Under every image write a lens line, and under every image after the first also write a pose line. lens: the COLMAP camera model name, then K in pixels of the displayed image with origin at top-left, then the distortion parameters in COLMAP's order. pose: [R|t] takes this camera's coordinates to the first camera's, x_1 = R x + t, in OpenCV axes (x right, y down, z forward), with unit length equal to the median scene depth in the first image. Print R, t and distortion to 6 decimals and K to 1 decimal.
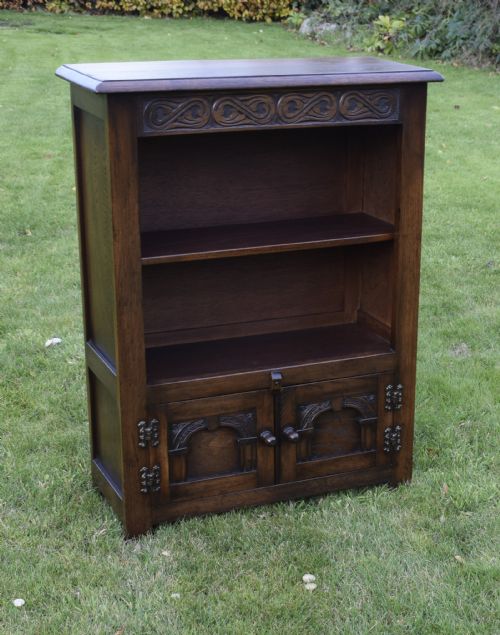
lens RADIAL K [[1253.2, 0, 351.8], [0, 1253.2, 373.7], [0, 0, 1]] dist [-0.003234, -0.098067]
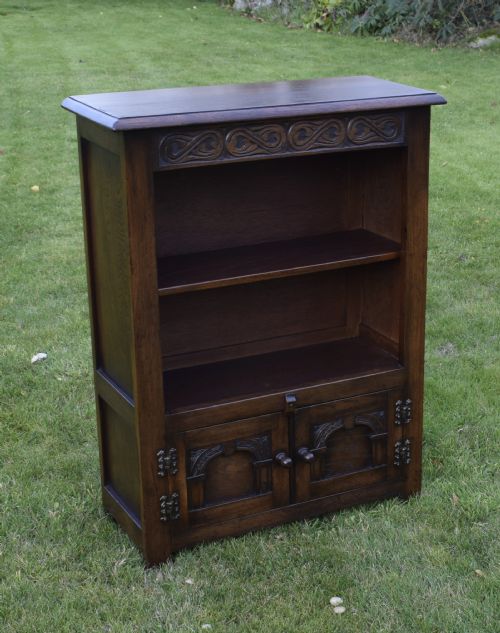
lens RADIAL K [[1266.4, 0, 371.3], [0, 1266.4, 334.2], [0, 0, 1]] dist [-0.004304, -0.088131]
pose [[0.996973, -0.034942, 0.069451, -0.064181], [0.035235, 0.999375, -0.003000, -0.044158], [-0.069302, 0.005438, 0.997581, -0.019663]]
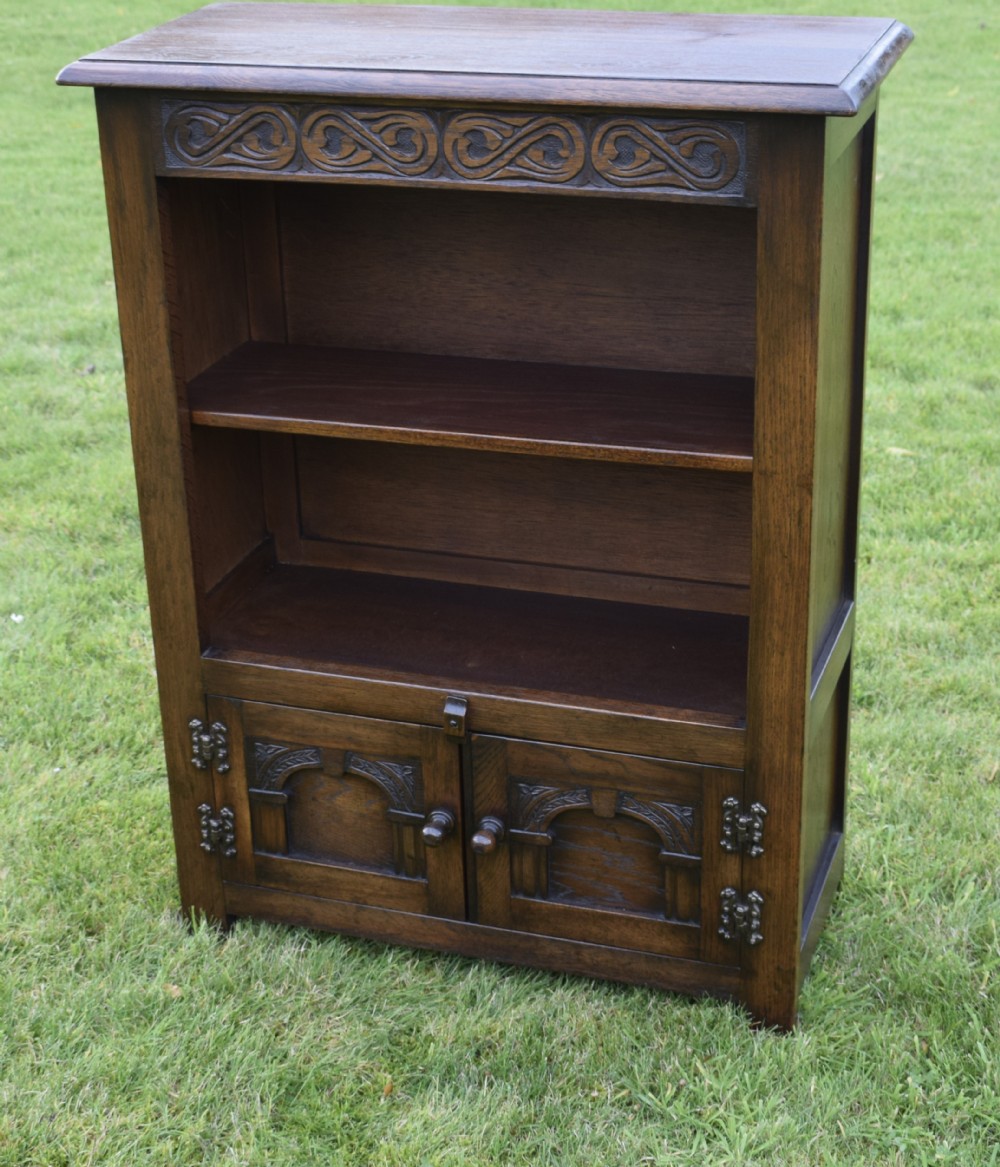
lens RADIAL K [[2135.9, 0, 453.8], [0, 2135.9, 582.3], [0, 0, 1]] dist [-0.017991, -0.054347]
pose [[0.701191, 0.256172, -0.665363, 0.453573], [-0.189660, 0.966616, 0.172285, -0.179061], [0.687285, 0.005389, 0.726368, 0.421287]]
